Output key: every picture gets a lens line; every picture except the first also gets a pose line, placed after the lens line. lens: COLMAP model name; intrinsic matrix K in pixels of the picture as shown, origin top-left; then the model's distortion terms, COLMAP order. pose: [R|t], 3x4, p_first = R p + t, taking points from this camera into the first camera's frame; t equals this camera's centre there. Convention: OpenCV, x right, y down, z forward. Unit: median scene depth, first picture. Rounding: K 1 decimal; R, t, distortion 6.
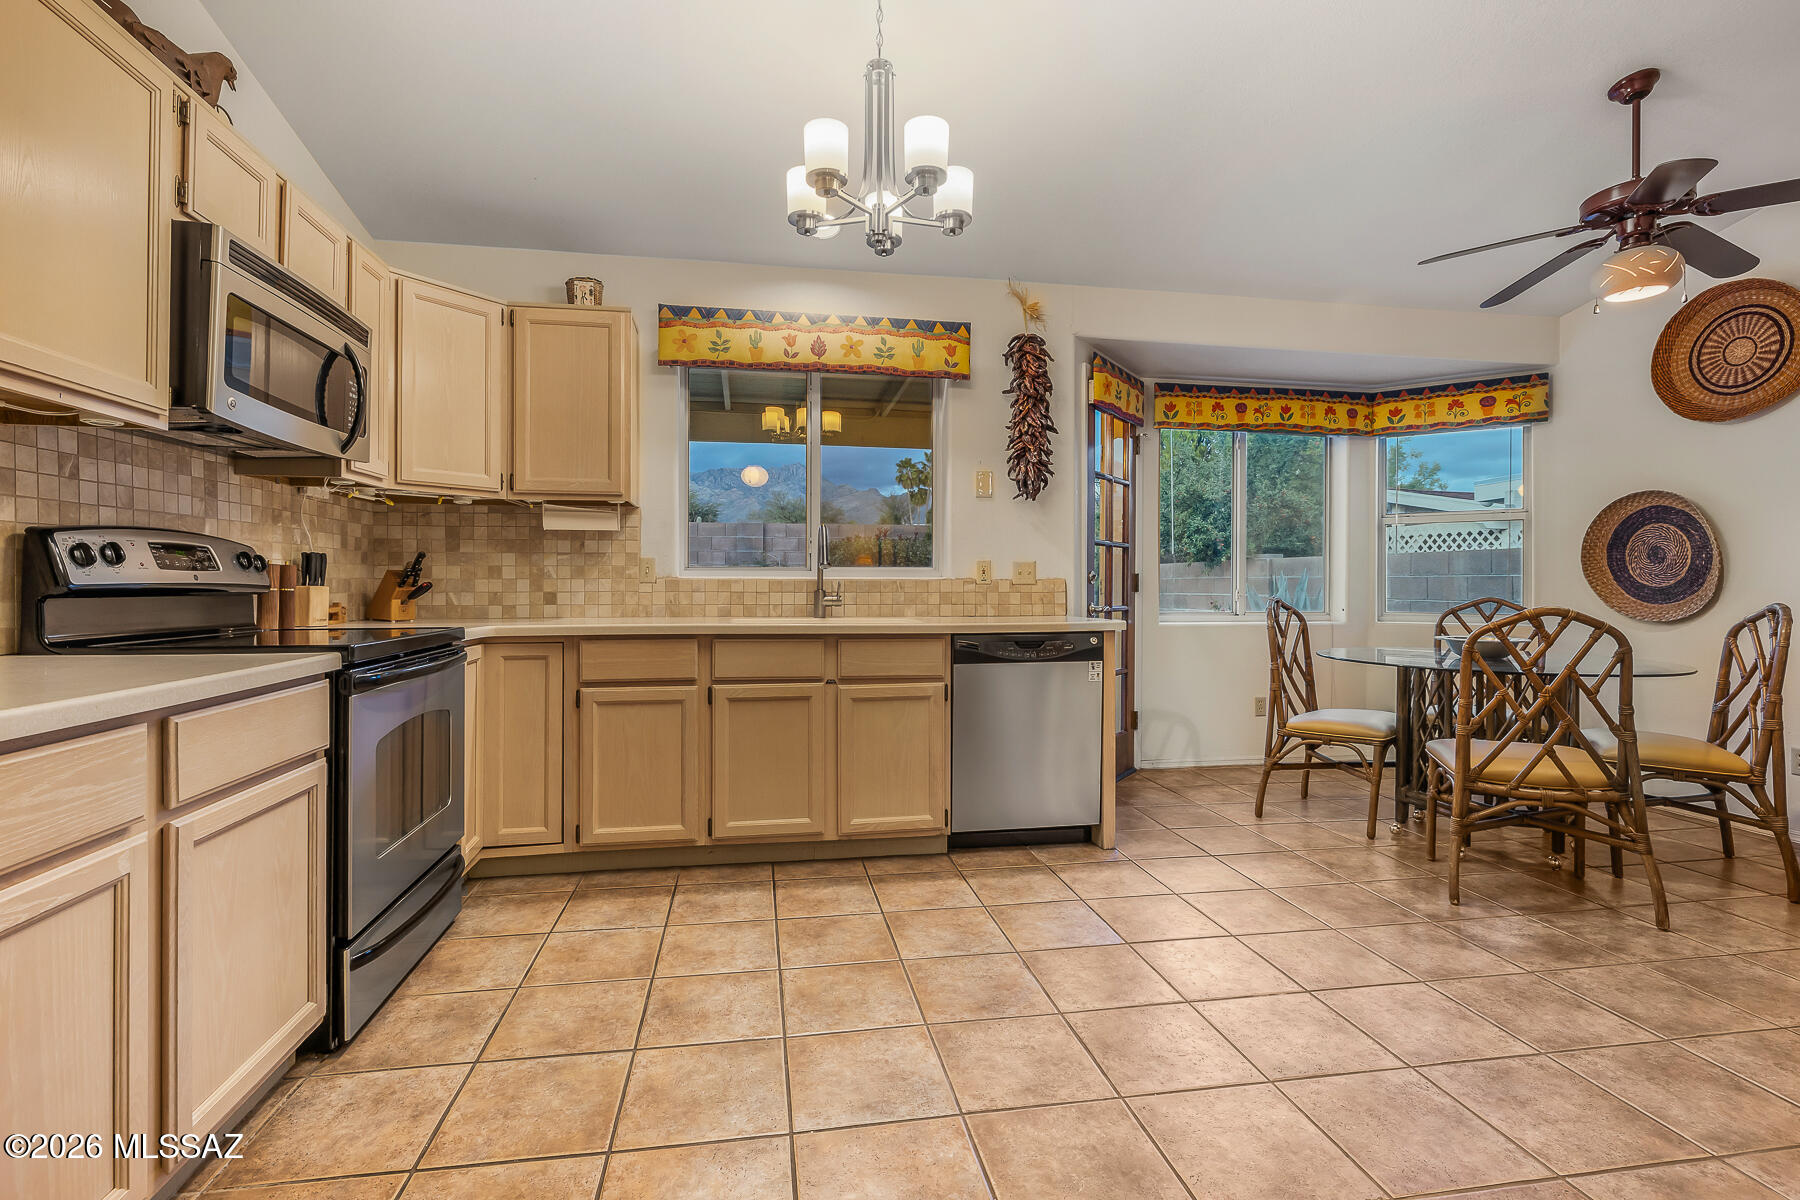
lens RADIAL K [[813.2, 0, 884.6], [0, 813.2, 582.2], [0, 0, 1]] dist [-0.007697, 0.003225]
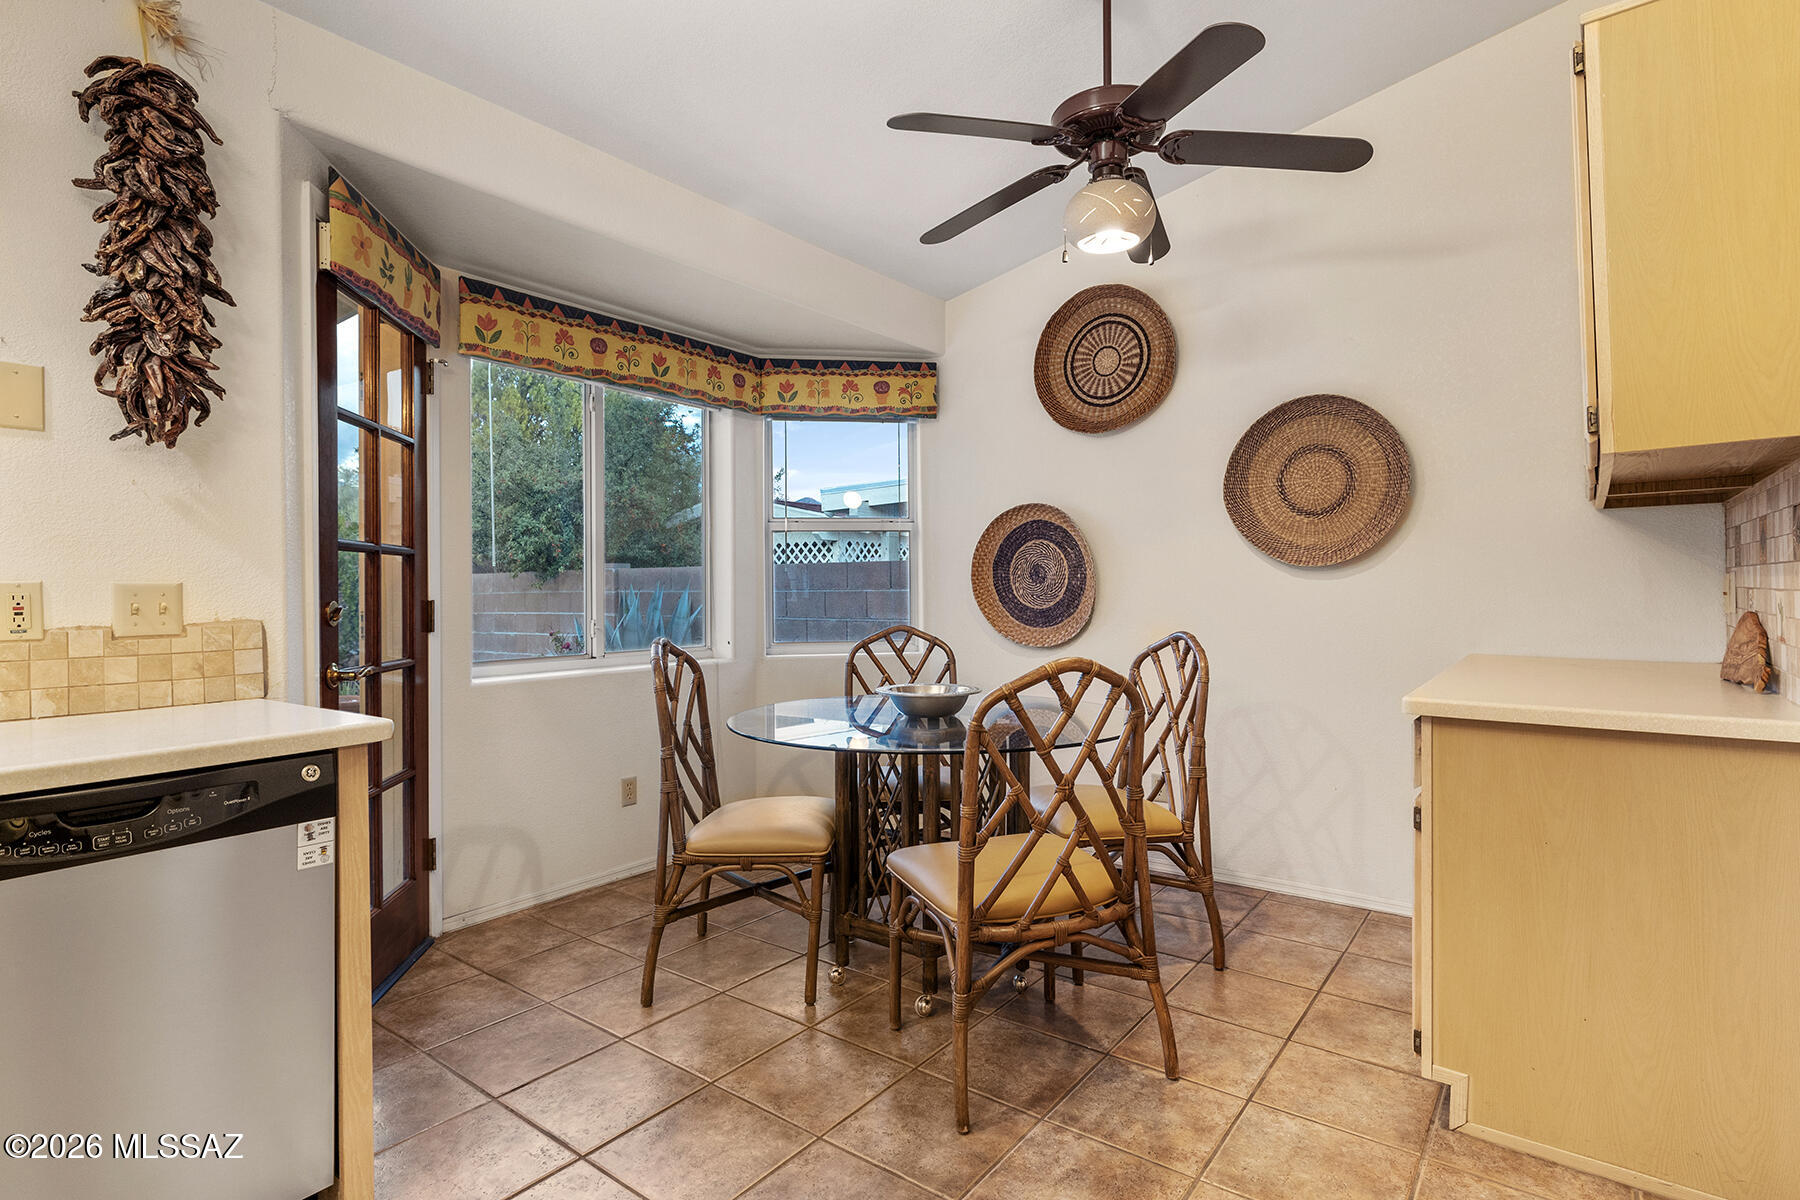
lens RADIAL K [[900.1, 0, 889.8], [0, 900.1, 591.5], [0, 0, 1]] dist [-0.004069, -0.000557]
pose [[0.726896, -0.010126, 0.686673, 0.140509], [0.009232, 0.999945, 0.004973, -0.022028], [-0.686685, 0.002725, 0.726950, 0.401157]]
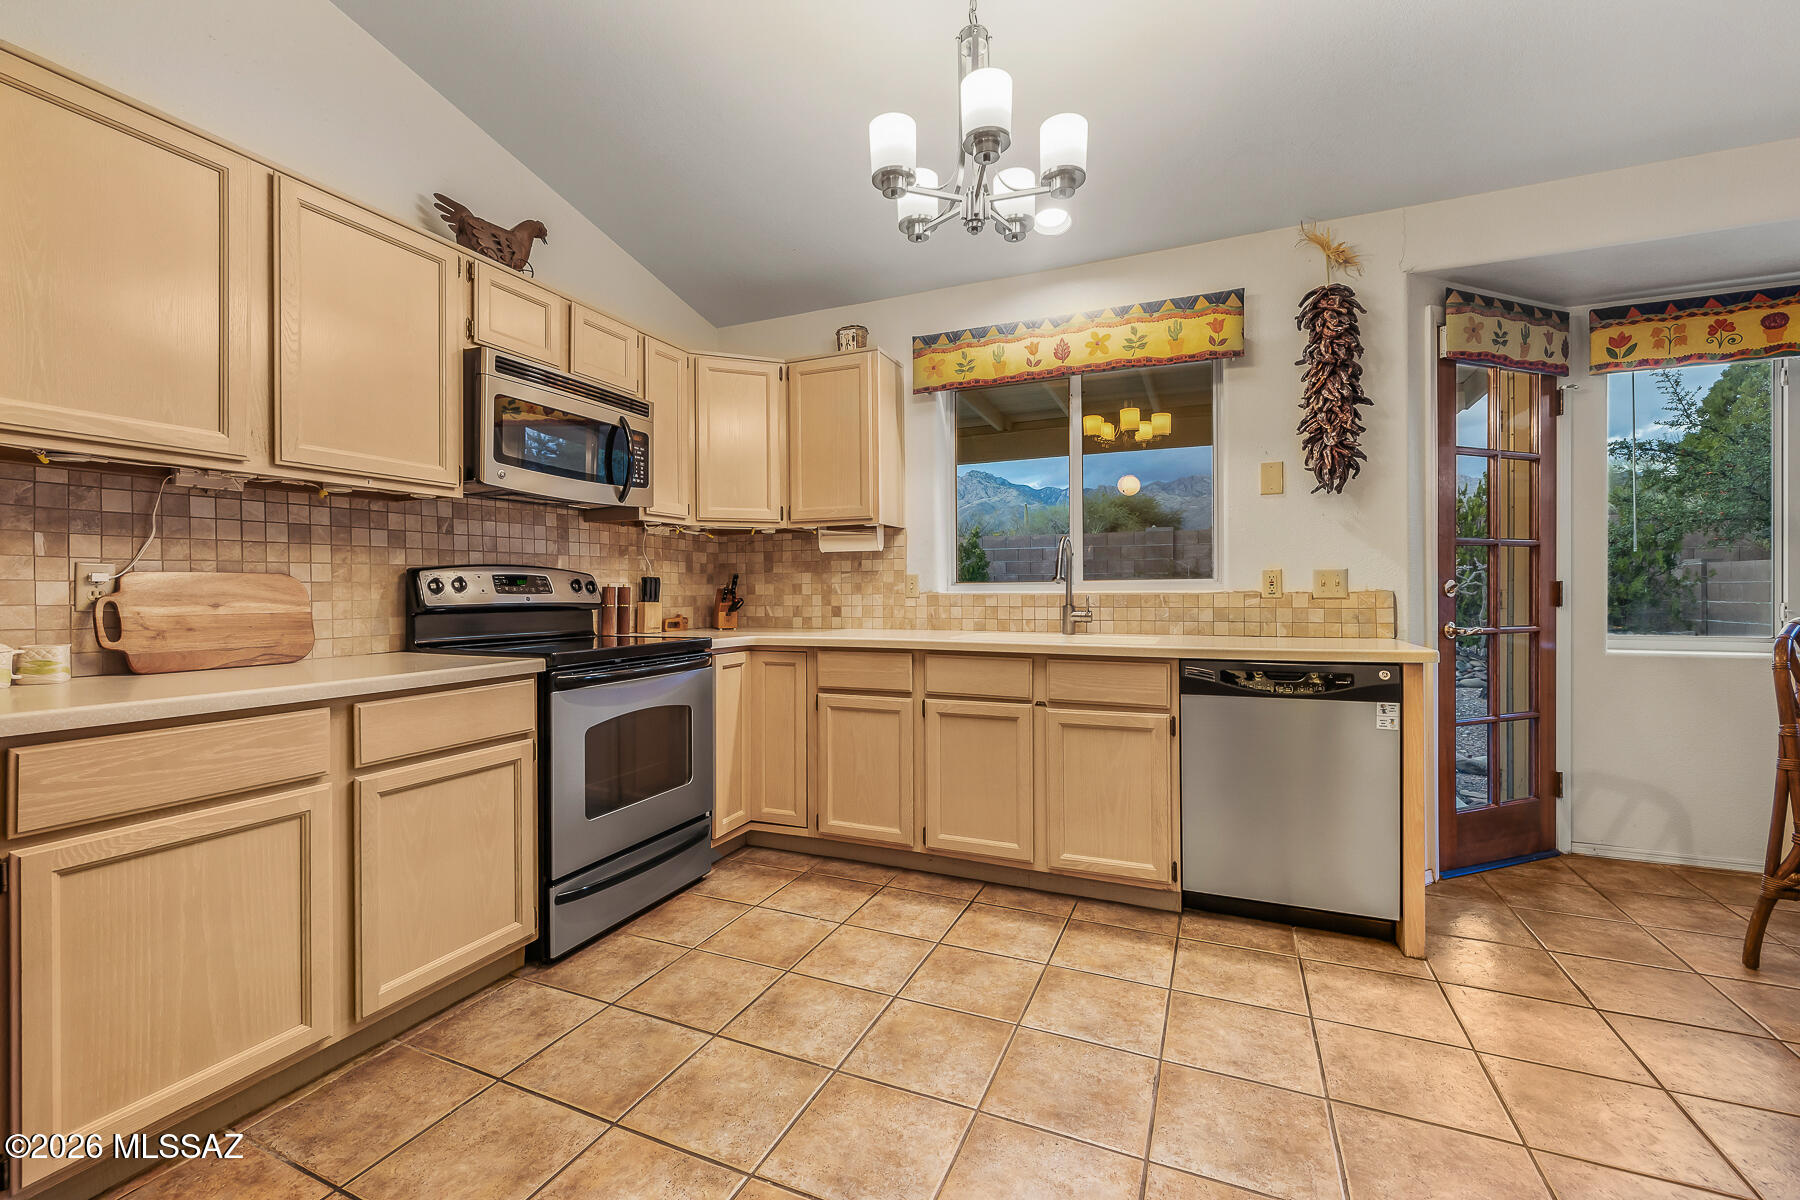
lens RADIAL K [[752.8, 0, 893.2], [0, 752.8, 590.8], [0, 0, 1]] dist [0.001494, 0.000444]
pose [[0.836665, -0.006317, -0.547679, 0.235752], [0.008111, 0.999967, 0.000858, -0.009492], [0.547655, -0.005160, 0.836688, 0.151657]]
